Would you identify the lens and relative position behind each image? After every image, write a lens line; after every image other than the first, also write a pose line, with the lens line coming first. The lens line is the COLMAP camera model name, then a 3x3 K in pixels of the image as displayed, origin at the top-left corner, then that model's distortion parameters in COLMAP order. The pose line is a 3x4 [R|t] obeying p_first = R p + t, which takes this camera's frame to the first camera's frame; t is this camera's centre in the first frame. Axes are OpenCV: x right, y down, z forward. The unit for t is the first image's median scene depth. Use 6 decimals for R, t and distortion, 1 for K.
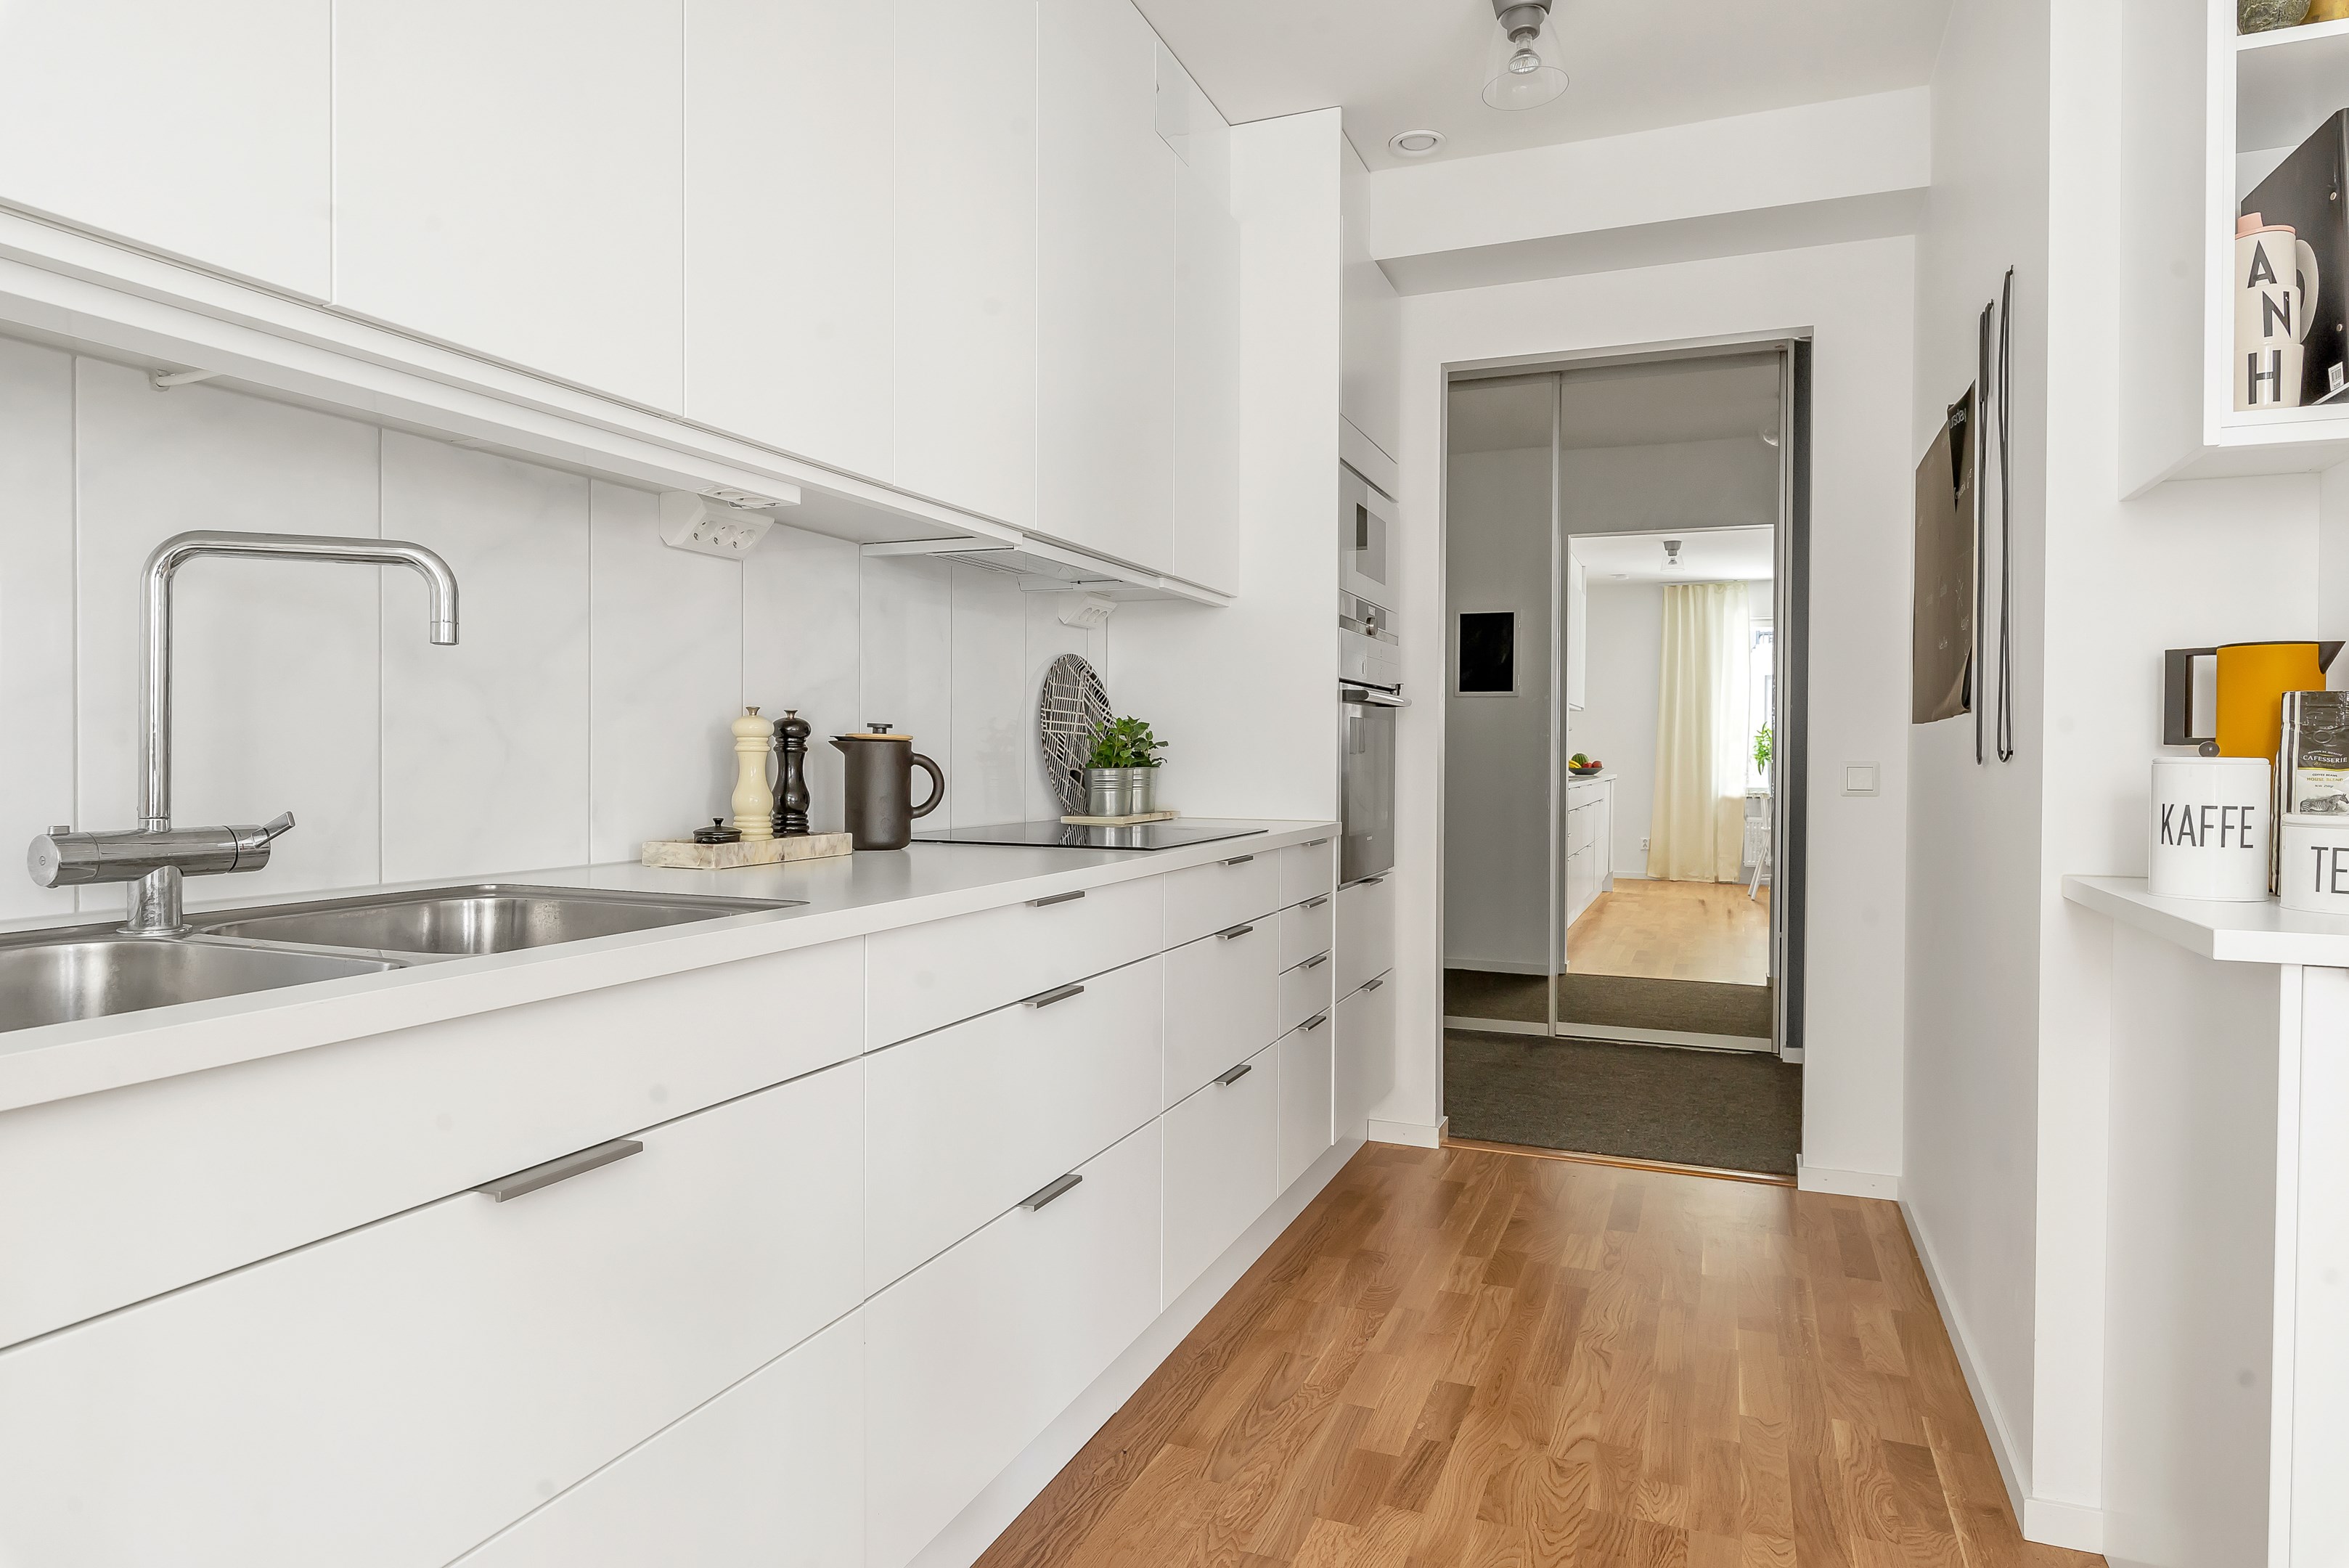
lens RADIAL K [[1351.4, 0, 1192.1], [0, 1351.4, 762.1], [0, 0, 1]] dist [0.003346, -0.004162]
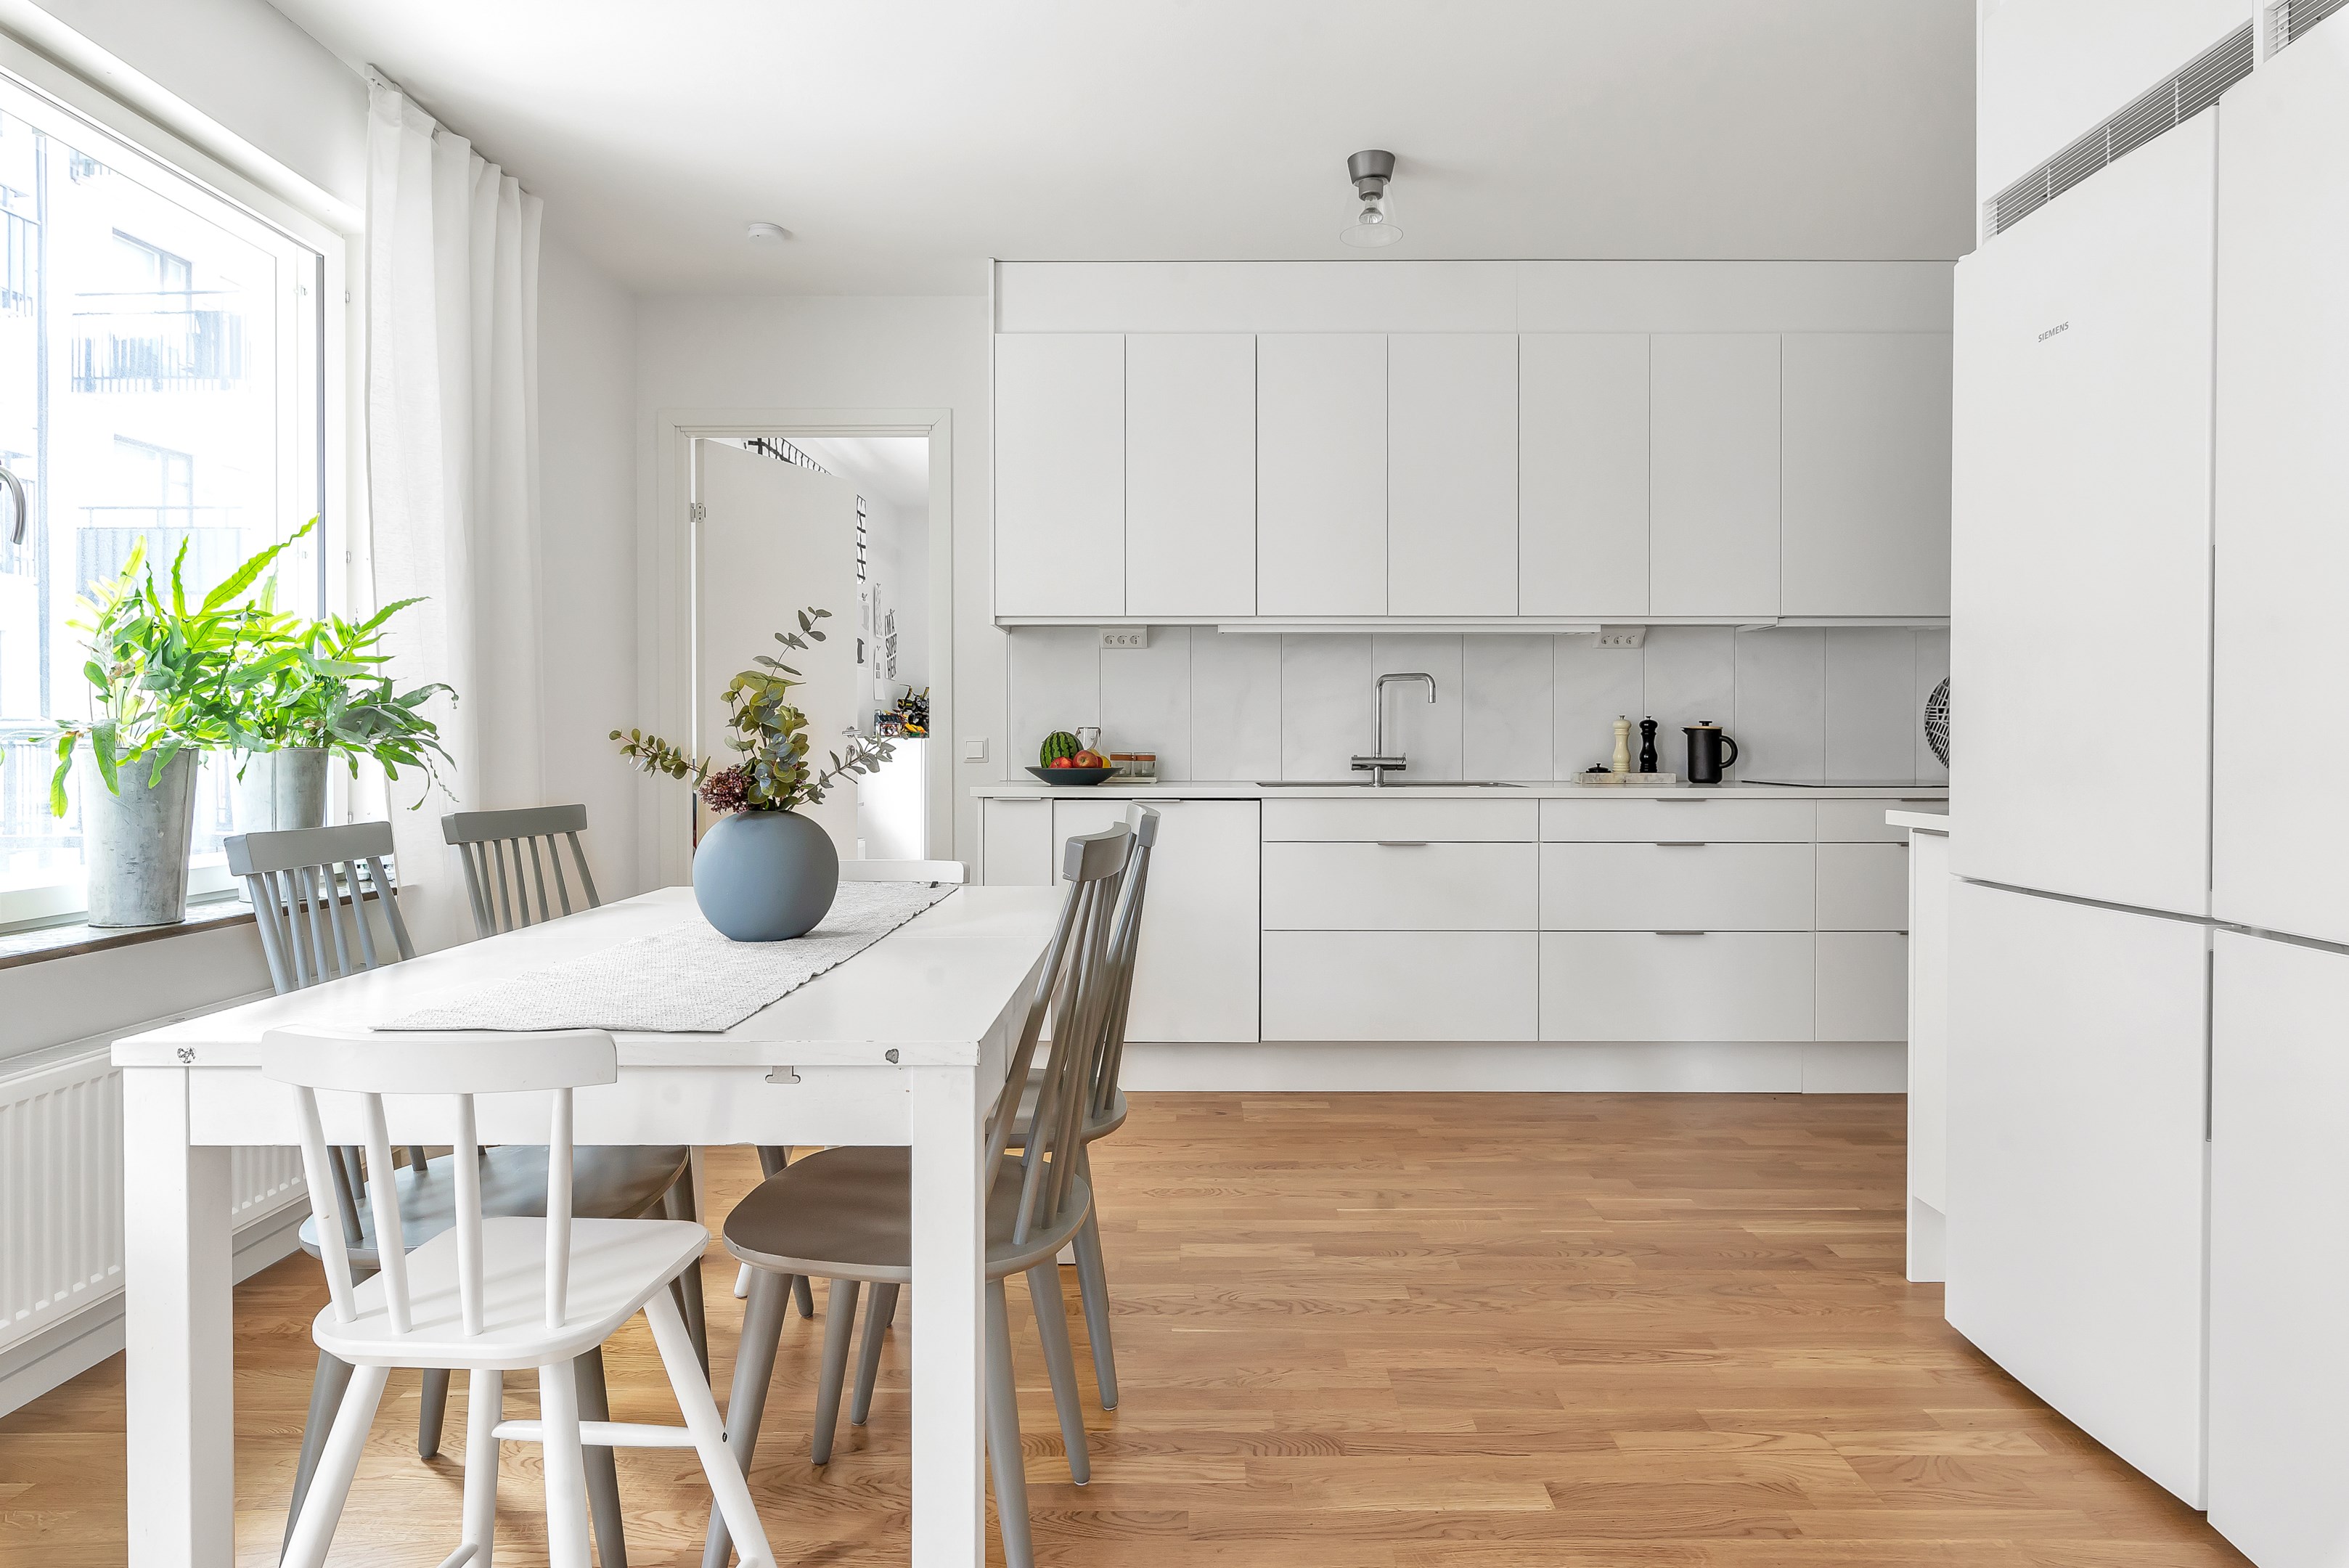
lens RADIAL K [[1351.4, 0, 1185.4], [0, 1351.4, 724.8], [0, 0, 1]] dist [0.003346, -0.004162]
pose [[0.367916, -0.018260, -0.929680, 1.560746], [-0.005068, 0.999753, -0.021642, 0.028379], [0.929845, 0.012674, 0.367733, -0.530624]]
